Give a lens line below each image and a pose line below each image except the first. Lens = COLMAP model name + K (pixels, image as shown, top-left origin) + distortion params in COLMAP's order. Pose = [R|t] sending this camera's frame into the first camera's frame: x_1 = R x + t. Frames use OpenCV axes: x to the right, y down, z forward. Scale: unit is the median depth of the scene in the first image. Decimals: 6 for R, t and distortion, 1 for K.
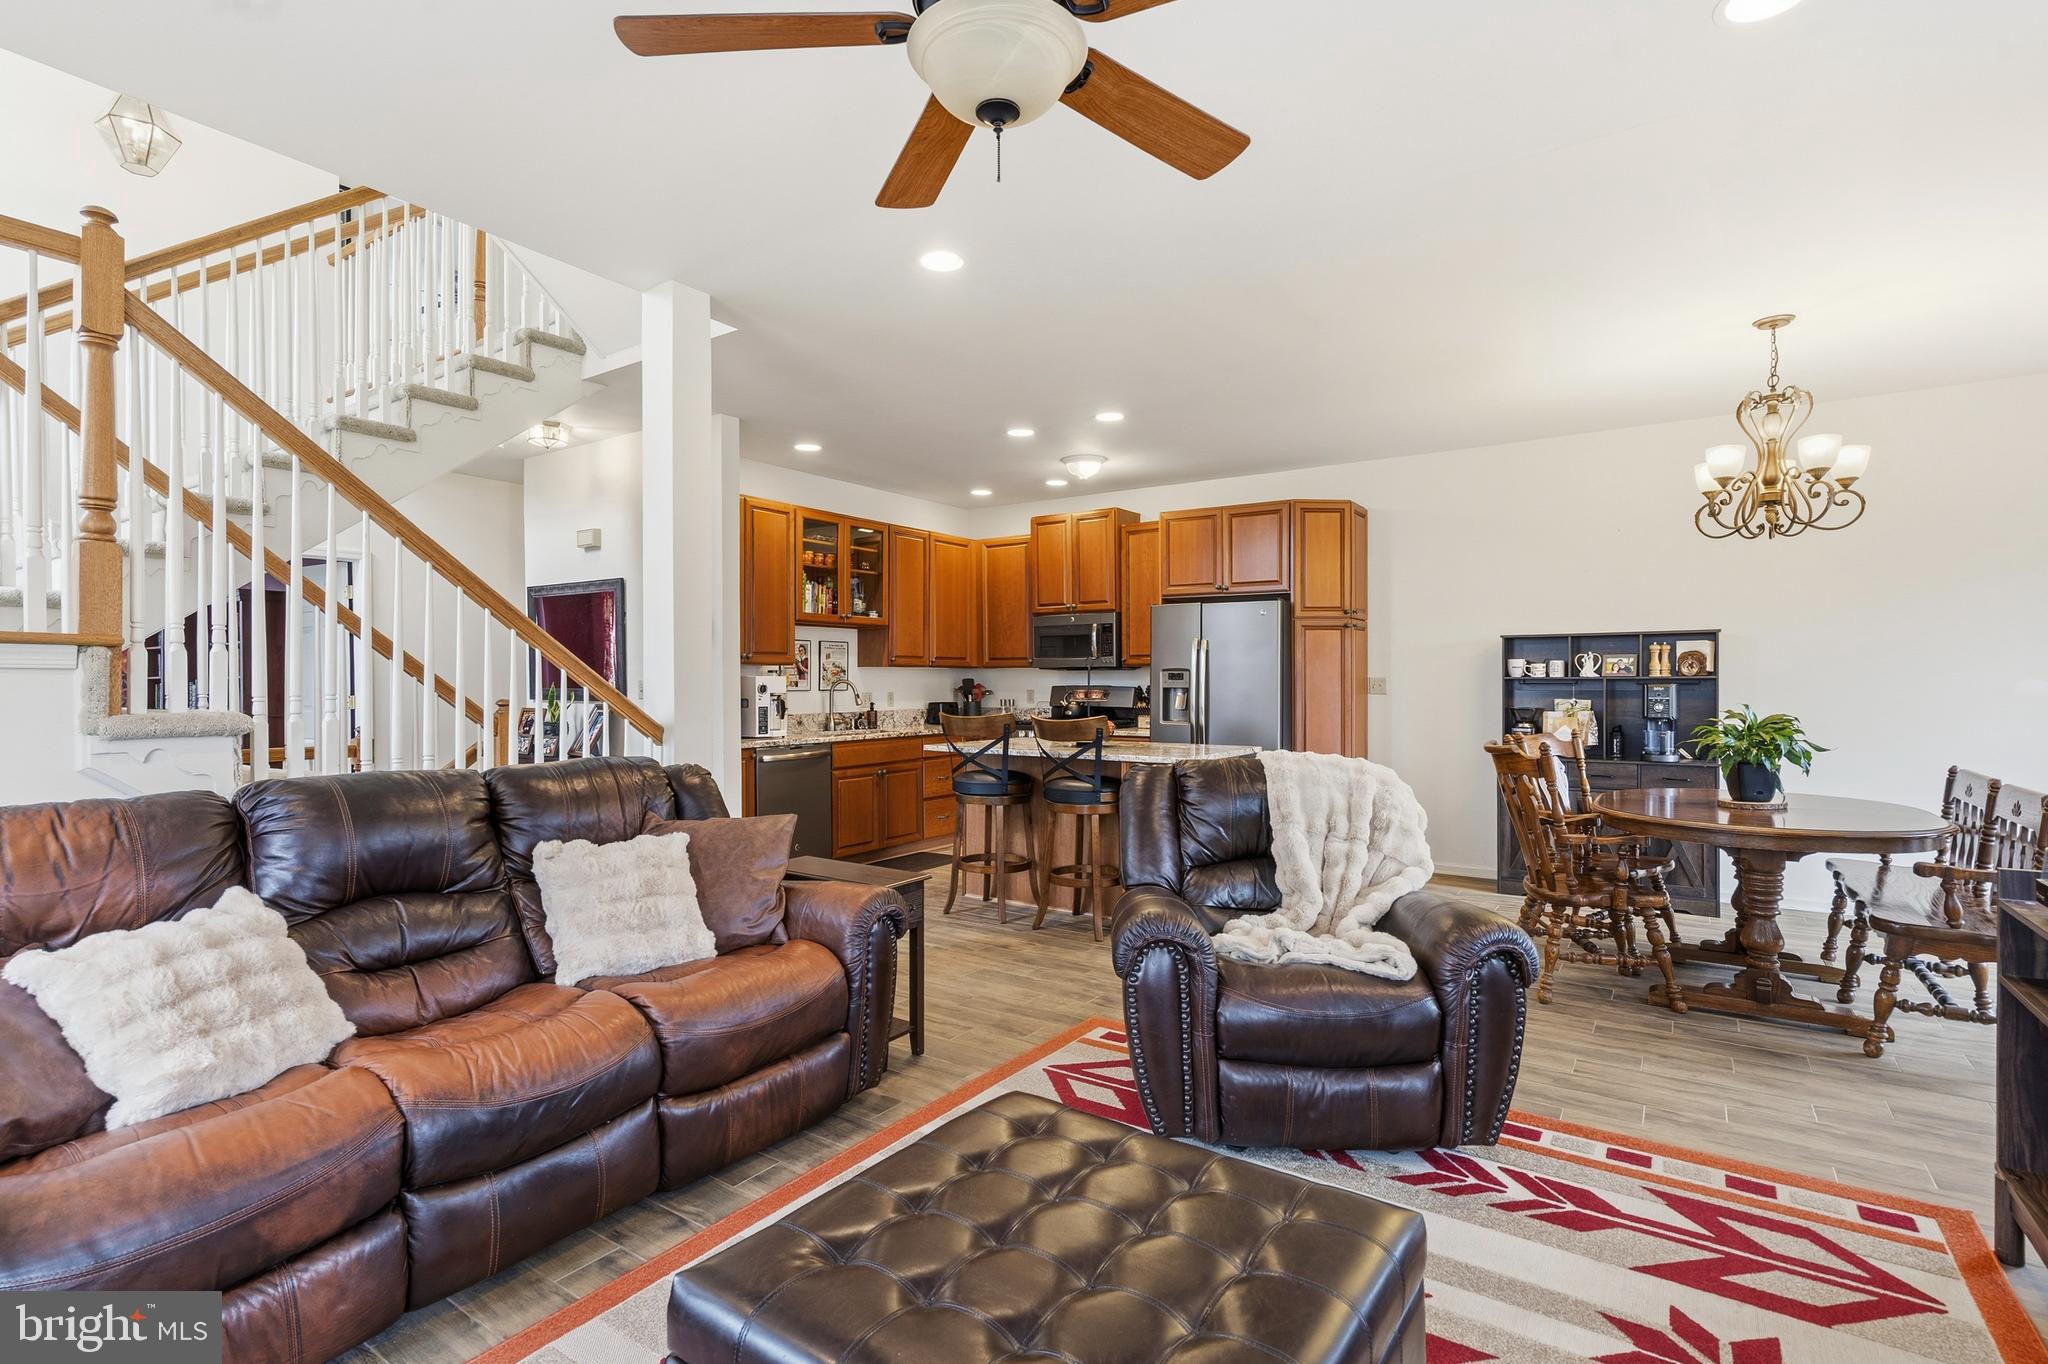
lens RADIAL K [[944.4, 0, 1024.1], [0, 944.4, 685.9], [0, 0, 1]] dist [0.000051, 0.000236]
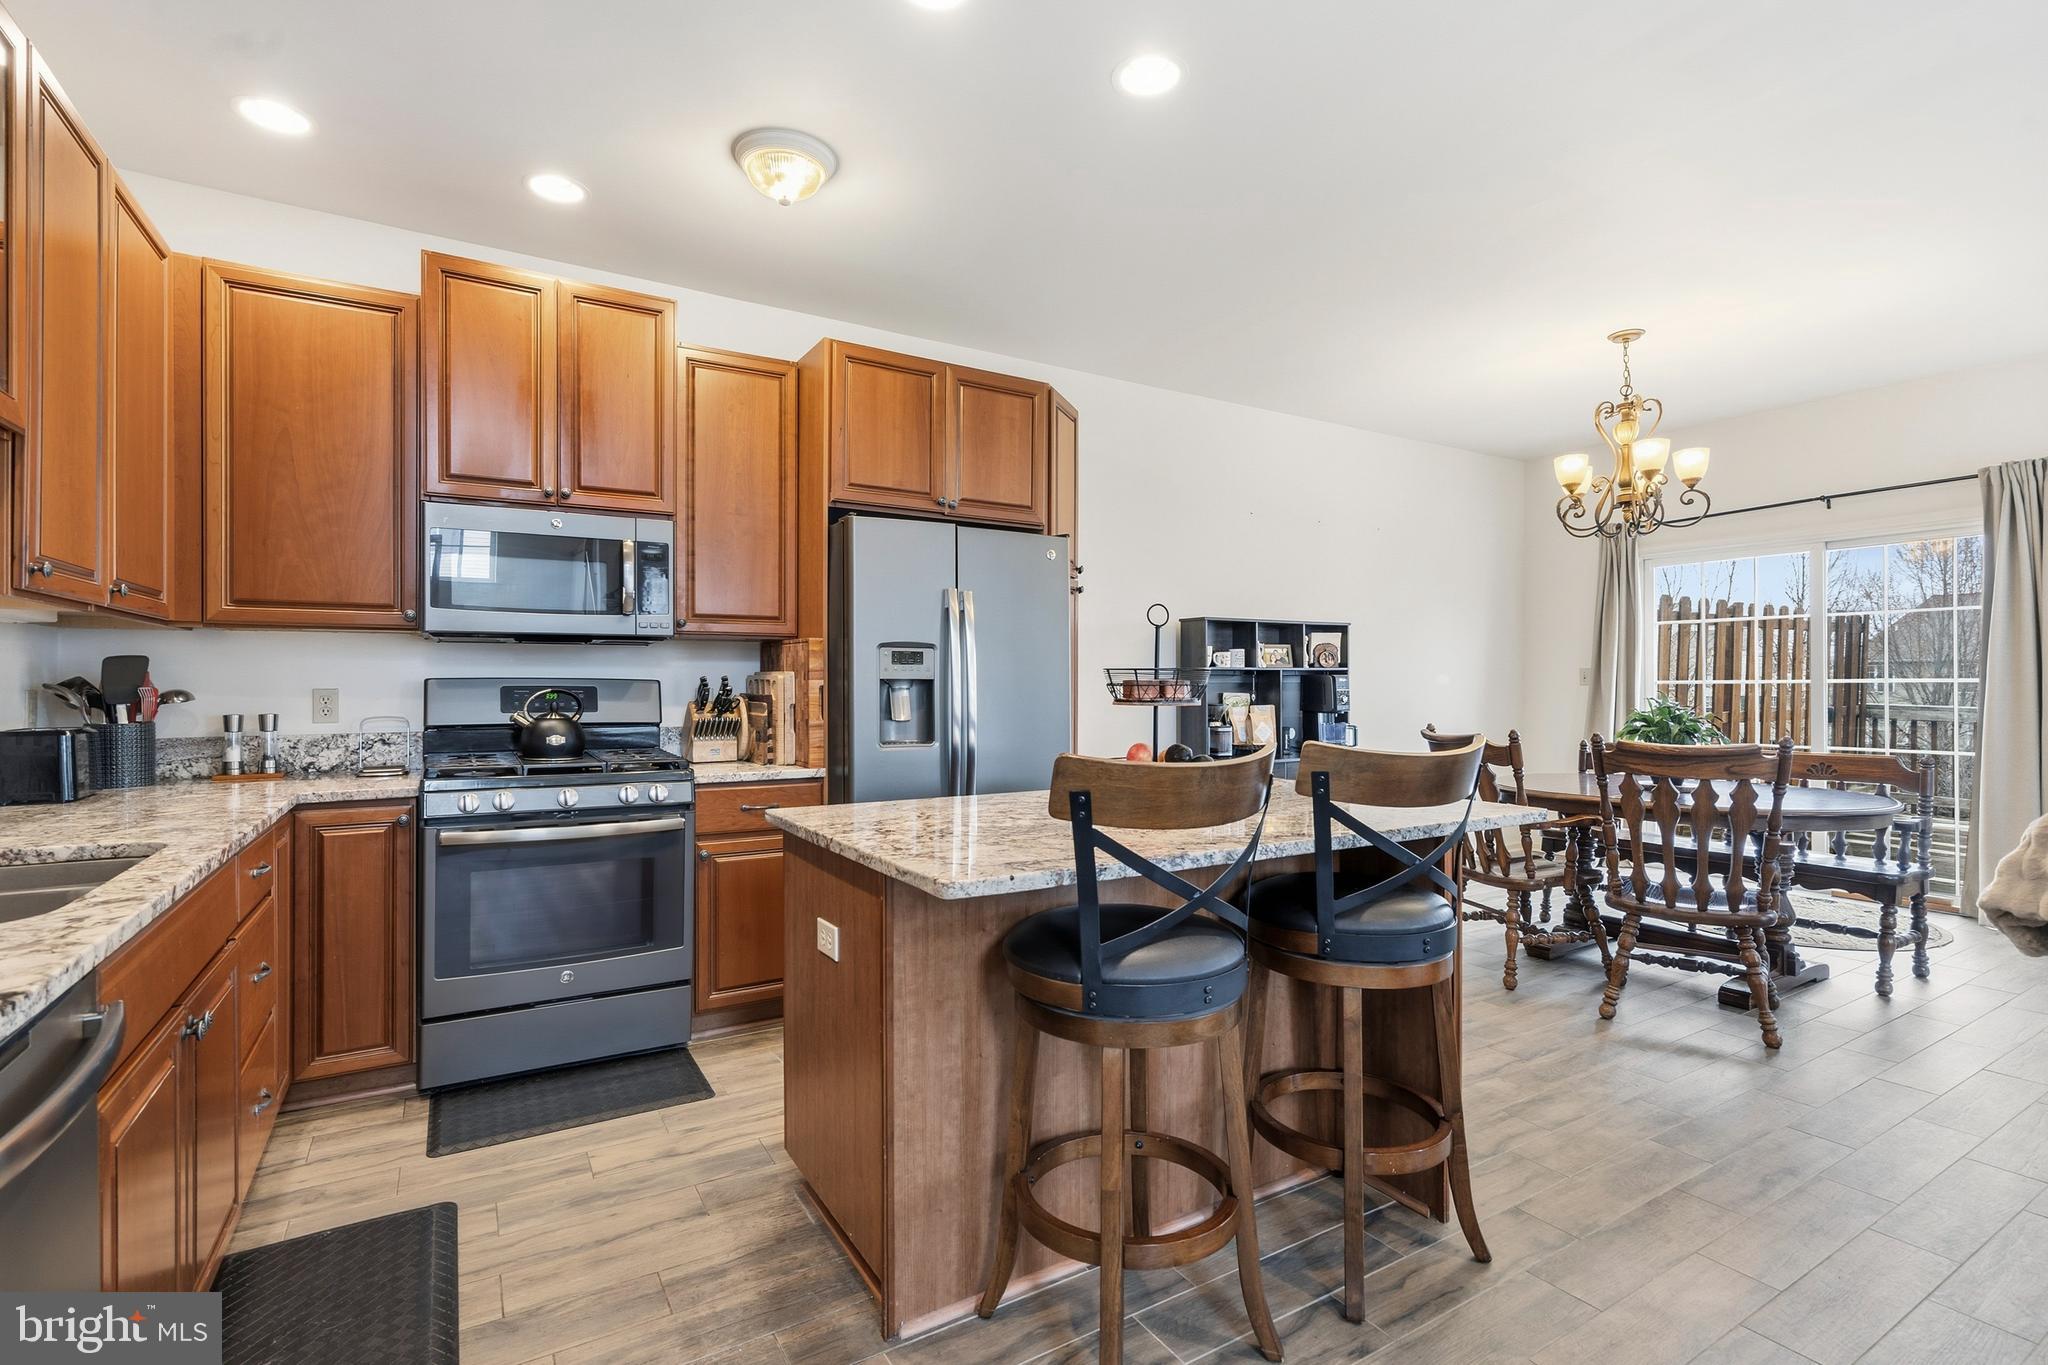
lens RADIAL K [[944.4, 0, 1020.0], [0, 944.4, 679.2], [0, 0, 1]] dist [0.000051, 0.000236]
pose [[0.426243, 0.003162, 0.904603, -0.319619], [0.001990, 0.999988, -0.004433, 0.004608], [-0.904606, 0.003690, 0.426232, 0.801520]]
